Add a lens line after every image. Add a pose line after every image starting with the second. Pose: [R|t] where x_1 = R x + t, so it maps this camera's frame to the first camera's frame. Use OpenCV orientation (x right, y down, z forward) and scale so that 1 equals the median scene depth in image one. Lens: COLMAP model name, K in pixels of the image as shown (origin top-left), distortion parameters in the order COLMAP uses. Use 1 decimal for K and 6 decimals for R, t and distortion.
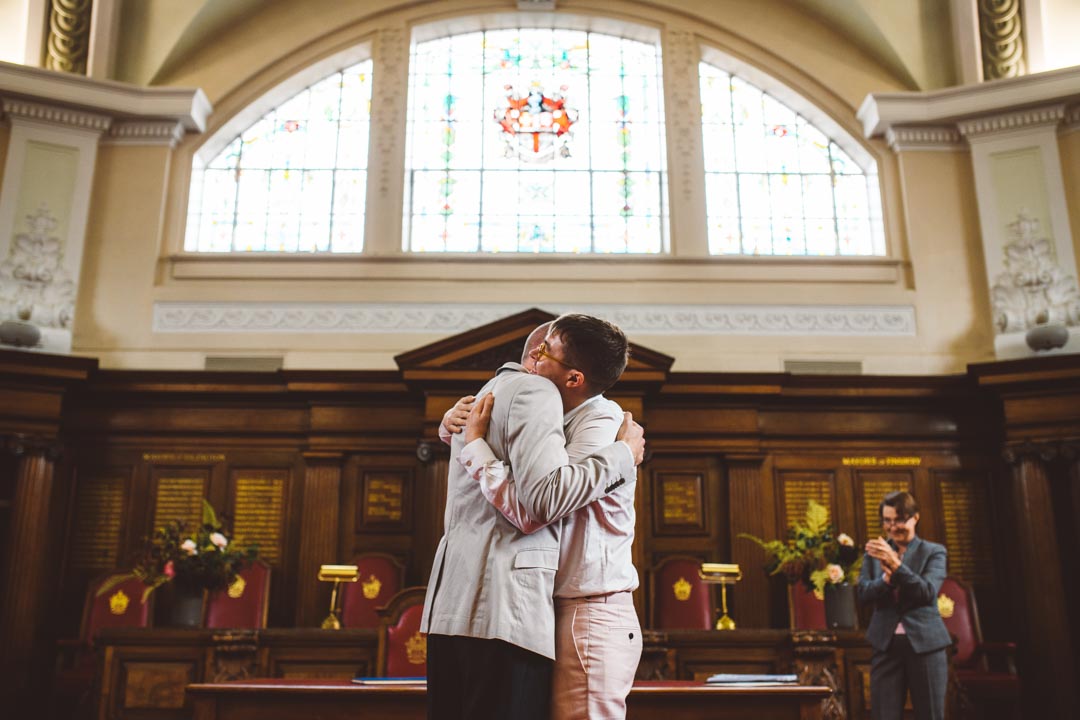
lens RADIAL K [[1038.2, 0, 540.5], [0, 1038.2, 354.8], [0, 0, 1]] dist [-0.023930, 0.000000]
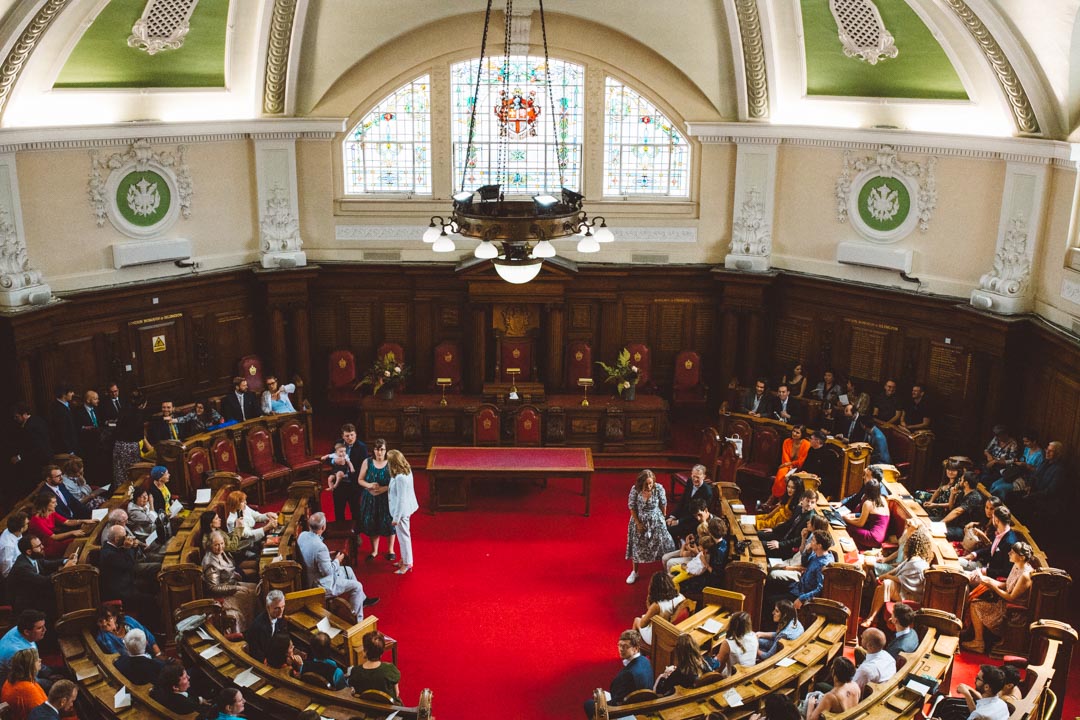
lens RADIAL K [[1038.2, 0, 535.0], [0, 1038.2, 363.9], [0, 0, 1]] dist [-0.023930, 0.000000]
pose [[0.999902, 0.003370, 0.013585, 0.003556], [-0.010056, 0.848108, 0.529727, -0.926846], [-0.009736, -0.529812, 0.848059, -0.931263]]
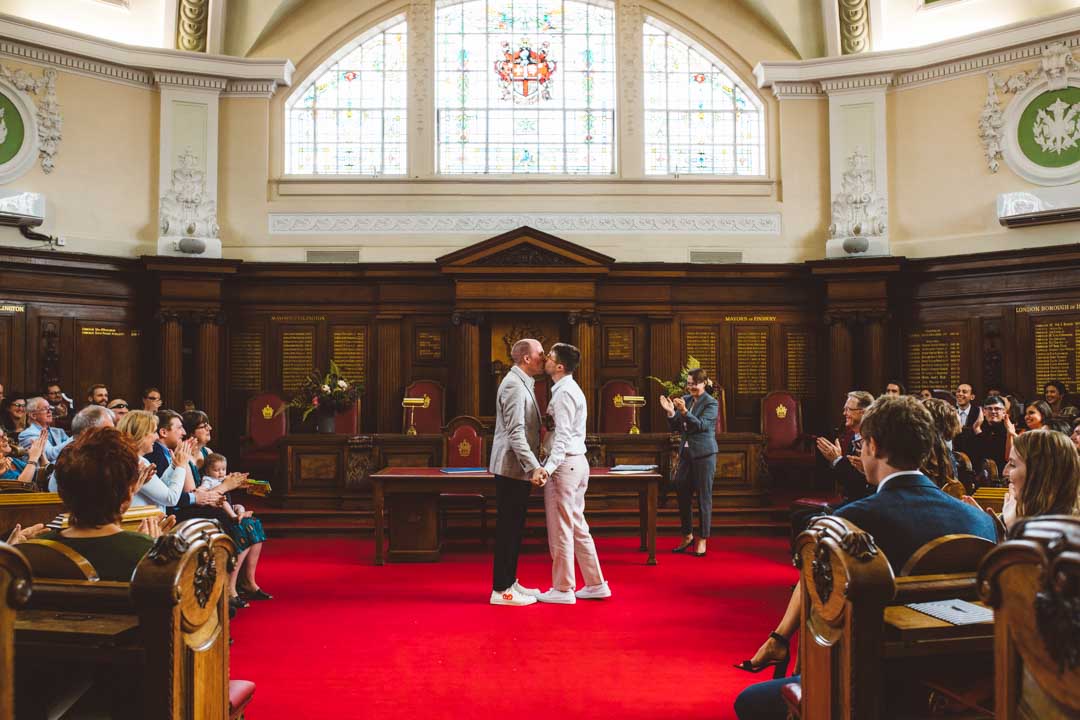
lens RADIAL K [[1038.2, 0, 538.8], [0, 1038.2, 355.6], [0, 0, 1]] dist [-0.023930, 0.000000]
pose [[0.999957, -0.004626, 0.008090, 0.000726], [0.002562, 0.971099, 0.238665, -0.205613], [-0.008961, -0.238634, 0.971068, -0.492133]]
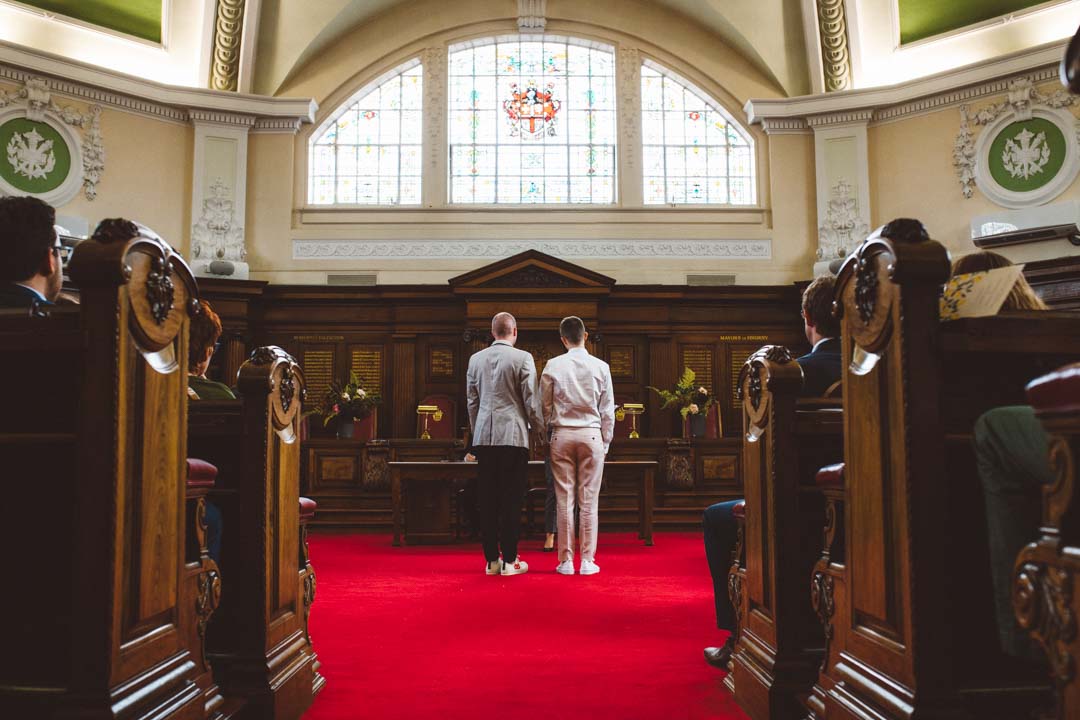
lens RADIAL K [[1038.2, 0, 539.1], [0, 1038.2, 353.2], [0, 0, 1]] dist [-0.023930, 0.000000]
pose [[0.999985, -0.005411, 0.001100, 0.002712], [0.005129, 0.984040, 0.177876, -0.160743], [-0.002045, -0.177868, 0.984052, -0.596891]]
